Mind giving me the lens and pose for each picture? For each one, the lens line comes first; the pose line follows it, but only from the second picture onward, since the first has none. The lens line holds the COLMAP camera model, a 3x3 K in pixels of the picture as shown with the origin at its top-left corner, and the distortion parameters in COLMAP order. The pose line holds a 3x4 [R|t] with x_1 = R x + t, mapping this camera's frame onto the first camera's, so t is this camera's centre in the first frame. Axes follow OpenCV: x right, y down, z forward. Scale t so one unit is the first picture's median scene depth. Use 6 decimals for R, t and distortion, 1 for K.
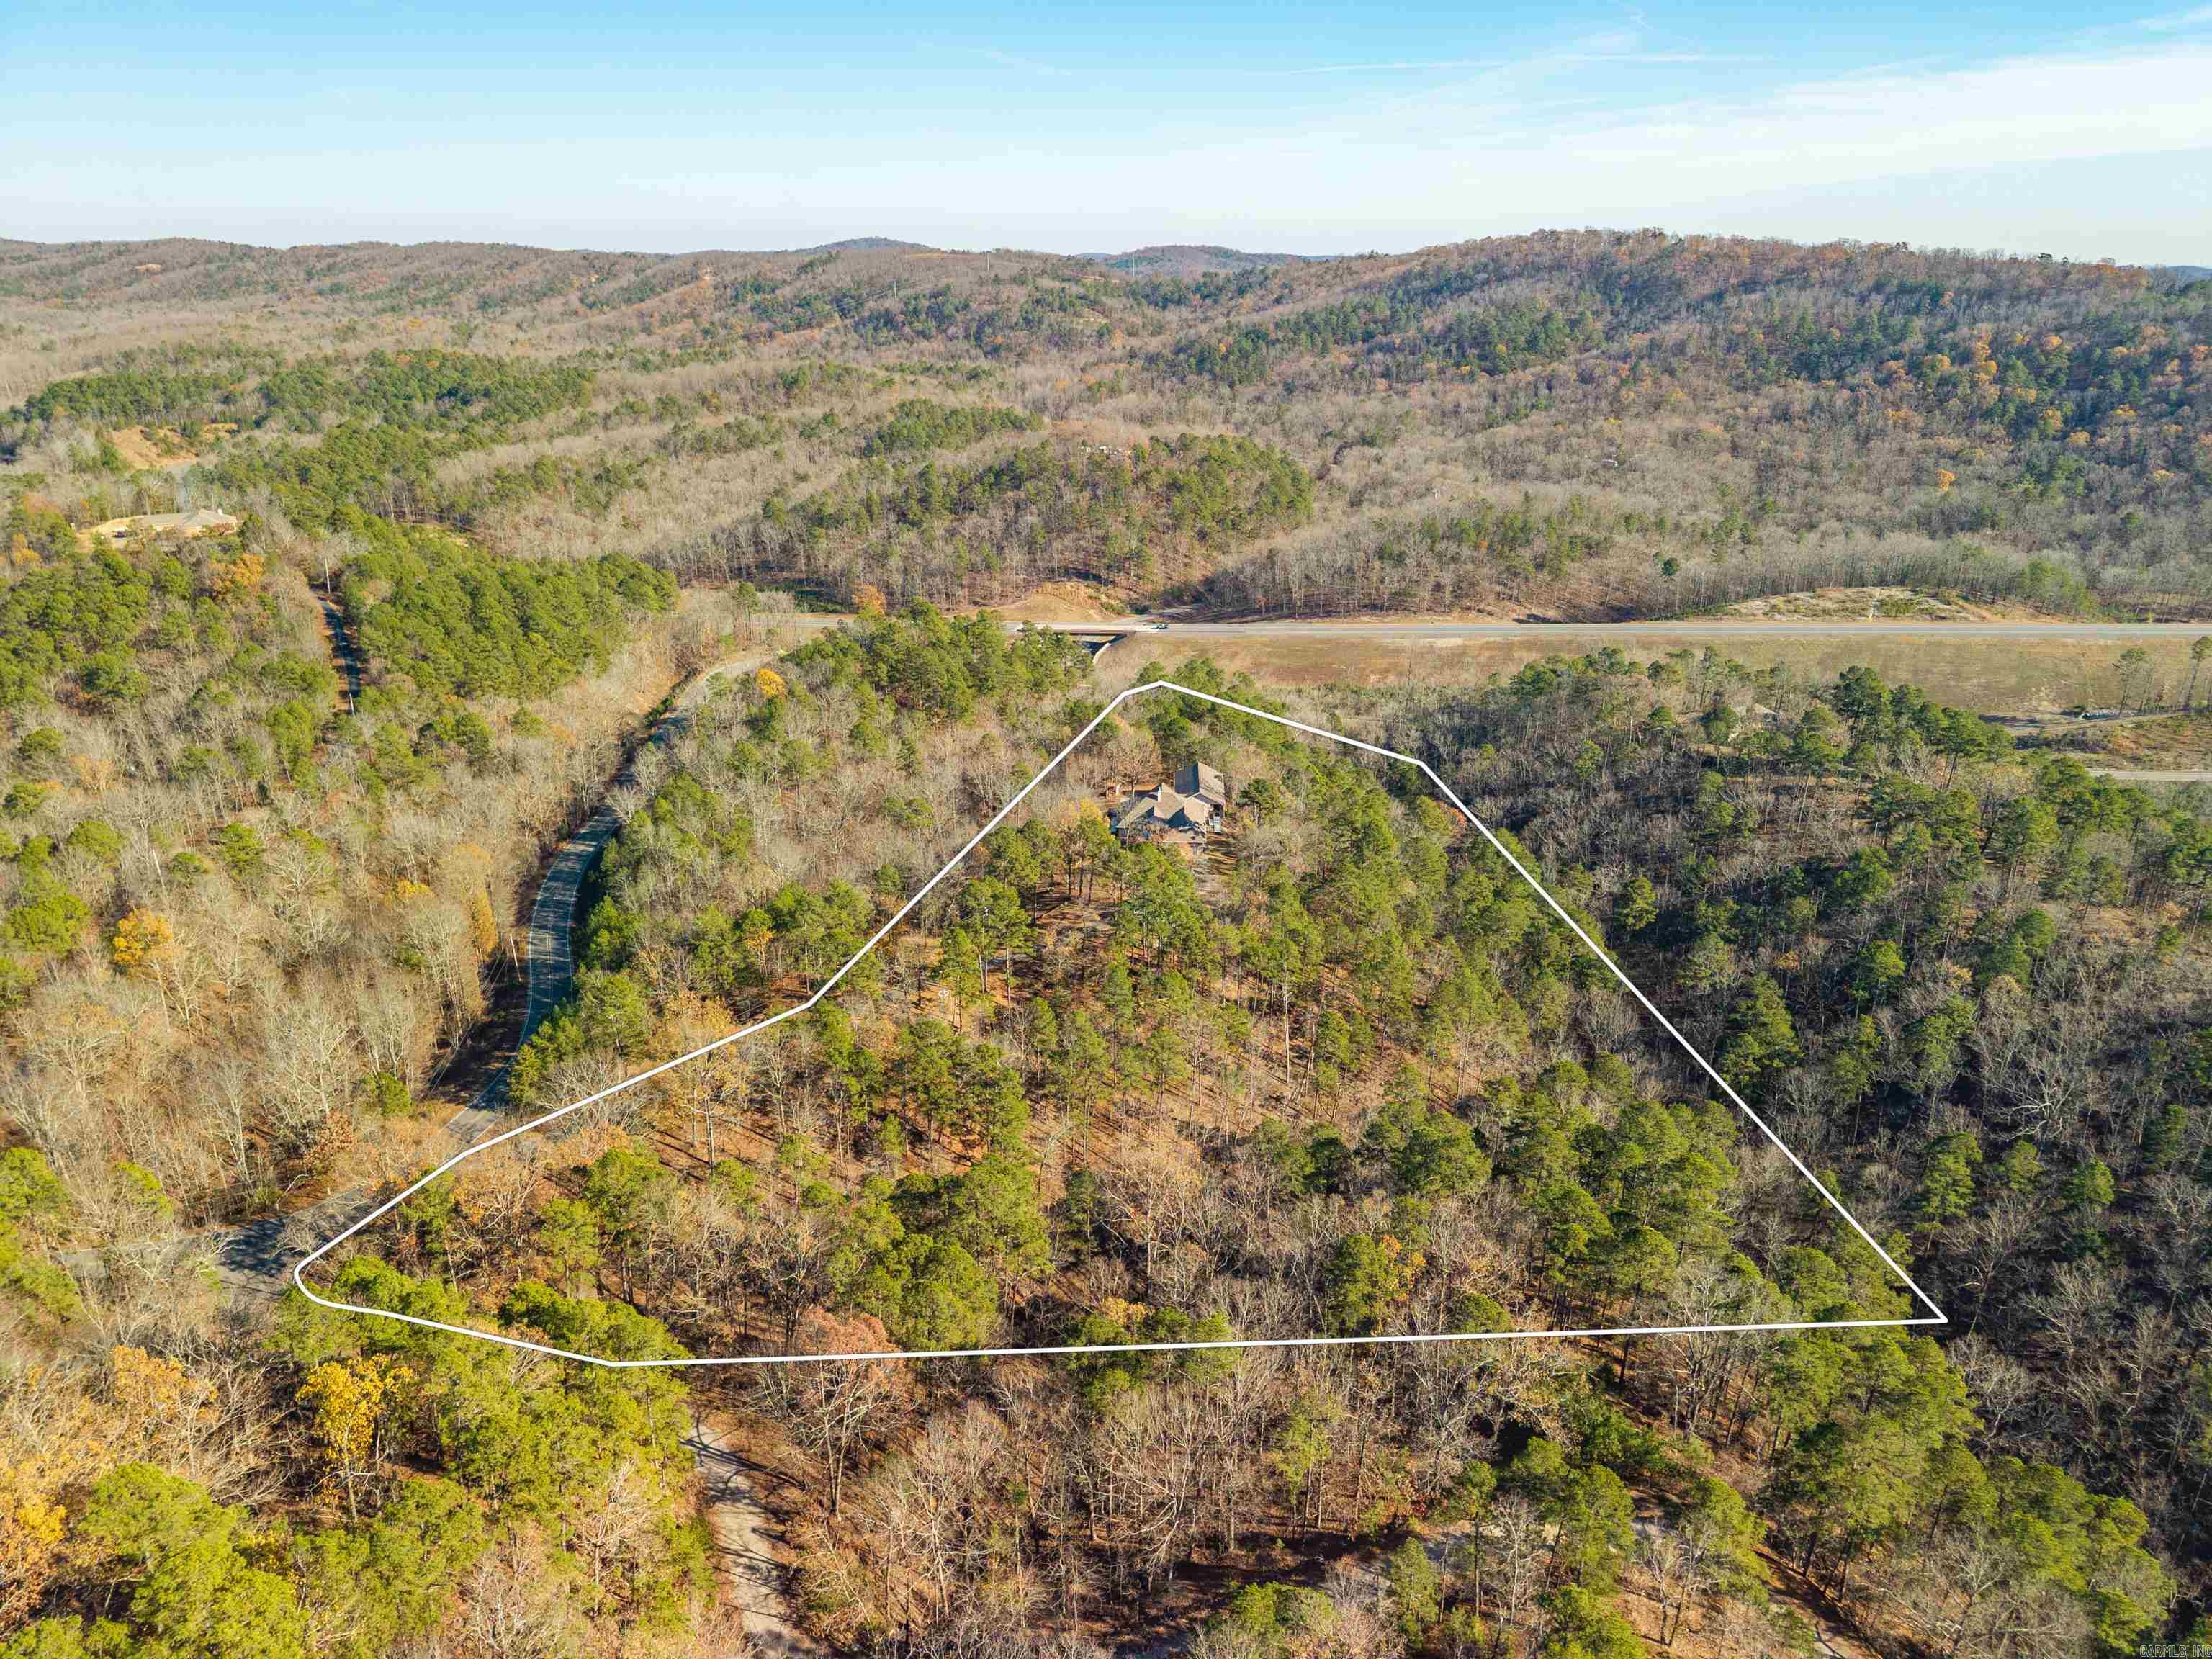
lens RADIAL K [[1552.8, 0, 1102.0], [0, 1552.8, 829.2], [0, 0, 1]] dist [0.001716, 0.001361]
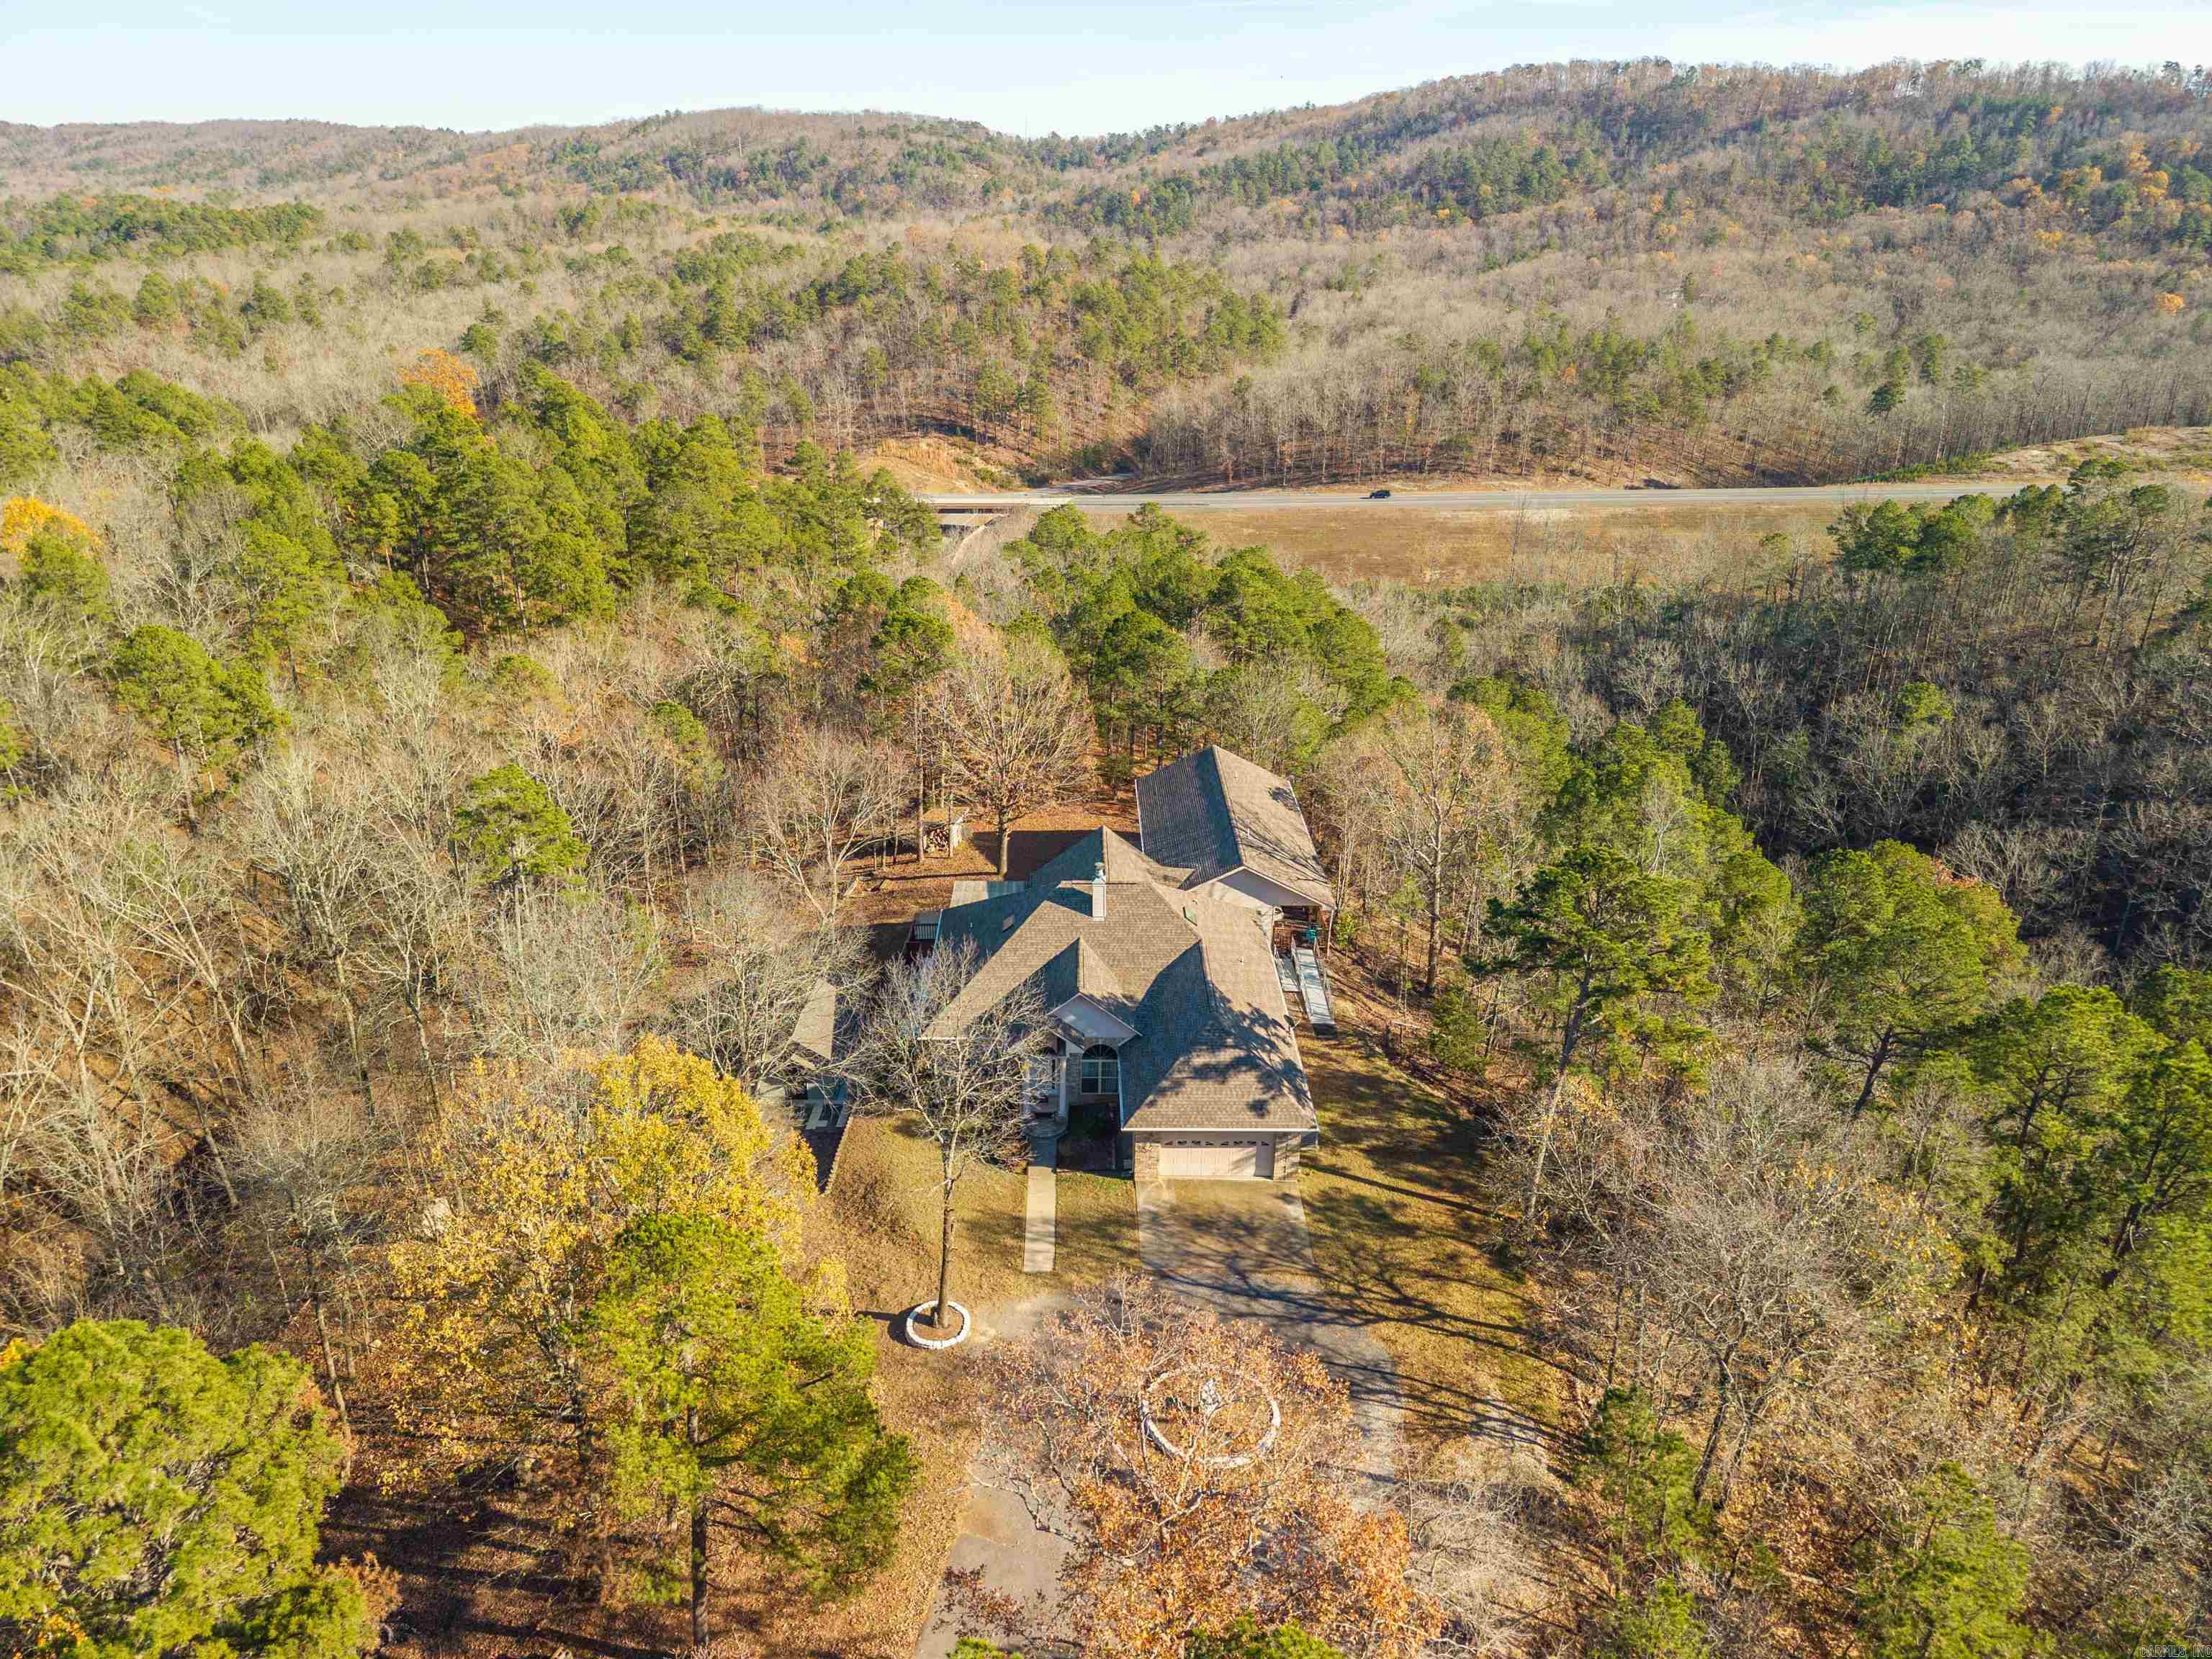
lens RADIAL K [[1552.8, 0, 1108.7], [0, 1552.8, 832.6], [0, 0, 1]] dist [0.001716, 0.001361]
pose [[0.997723, -0.014308, 0.065916, 0.007641], [0.011865, 0.999234, 0.037303, -0.014076], [-0.066400, -0.036436, 0.997128, 0.258010]]
